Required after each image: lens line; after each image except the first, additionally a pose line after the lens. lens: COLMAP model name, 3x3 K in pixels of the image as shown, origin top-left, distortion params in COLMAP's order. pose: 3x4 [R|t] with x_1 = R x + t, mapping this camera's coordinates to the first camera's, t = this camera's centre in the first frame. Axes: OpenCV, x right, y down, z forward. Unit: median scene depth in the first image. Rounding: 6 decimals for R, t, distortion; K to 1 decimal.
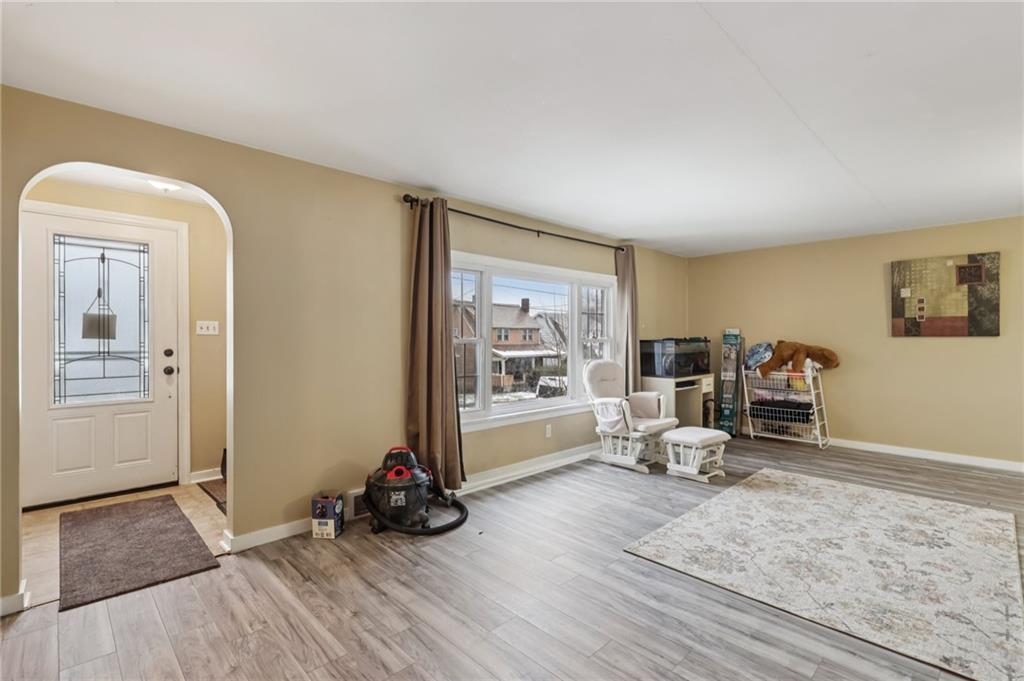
lens RADIAL K [[473.9, 0, 506.5], [0, 473.9, 338.6], [0, 0, 1]] dist [-0.002982, 0.000176]
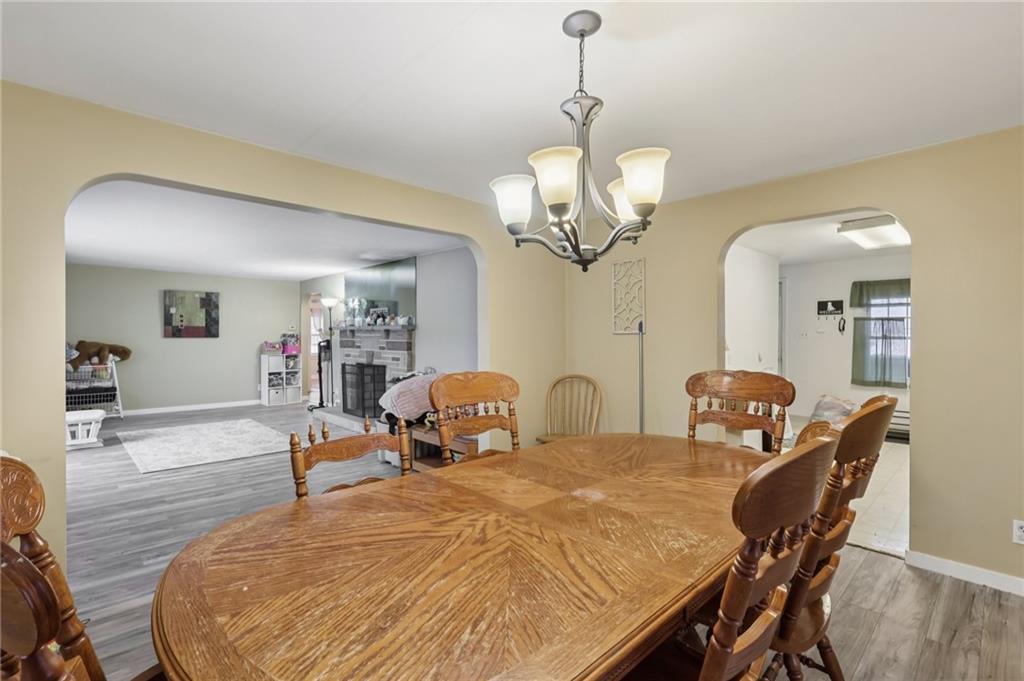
lens RADIAL K [[473.9, 0, 506.5], [0, 473.9, 338.6], [0, 0, 1]] dist [-0.002982, 0.000176]
pose [[-0.002135, -0.008936, 0.999958, -0.797779], [-0.002350, 0.999957, 0.008931, -0.018487], [-0.999995, -0.002331, -0.002156, -0.139011]]
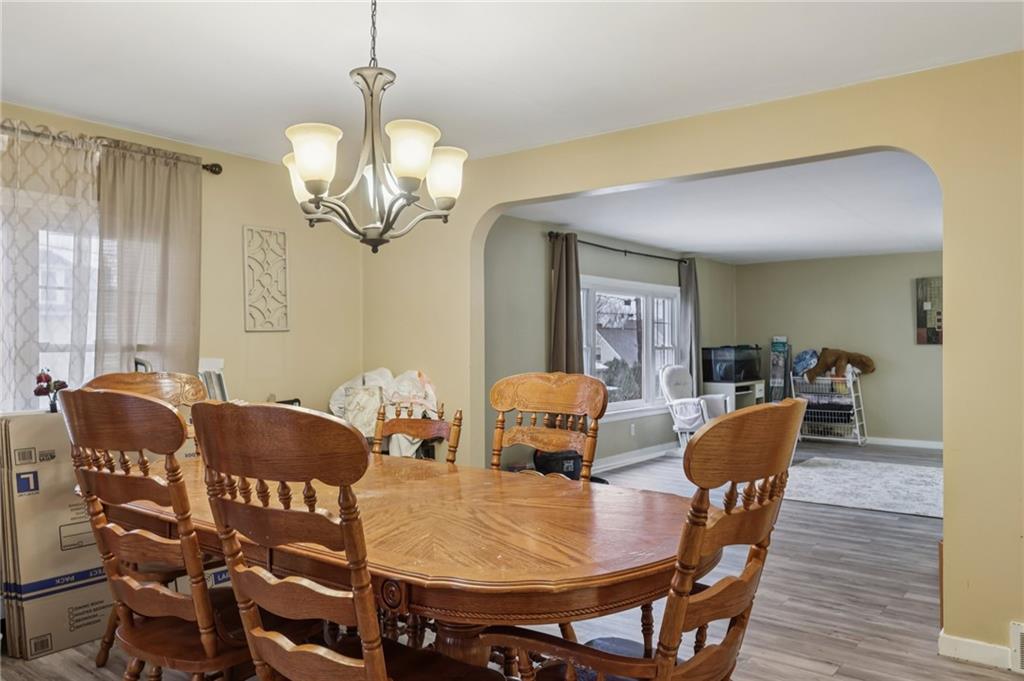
lens RADIAL K [[762.2, 0, 512.0], [0, 762.2, 340.5], [0, 0, 1]] dist [0.014556, -0.000560]
pose [[0.988075, -0.000717, 0.153973, -0.453155], [0.001961, 0.999967, -0.007926, -0.000345], [-0.153962, 0.008133, 0.988043, -0.703015]]
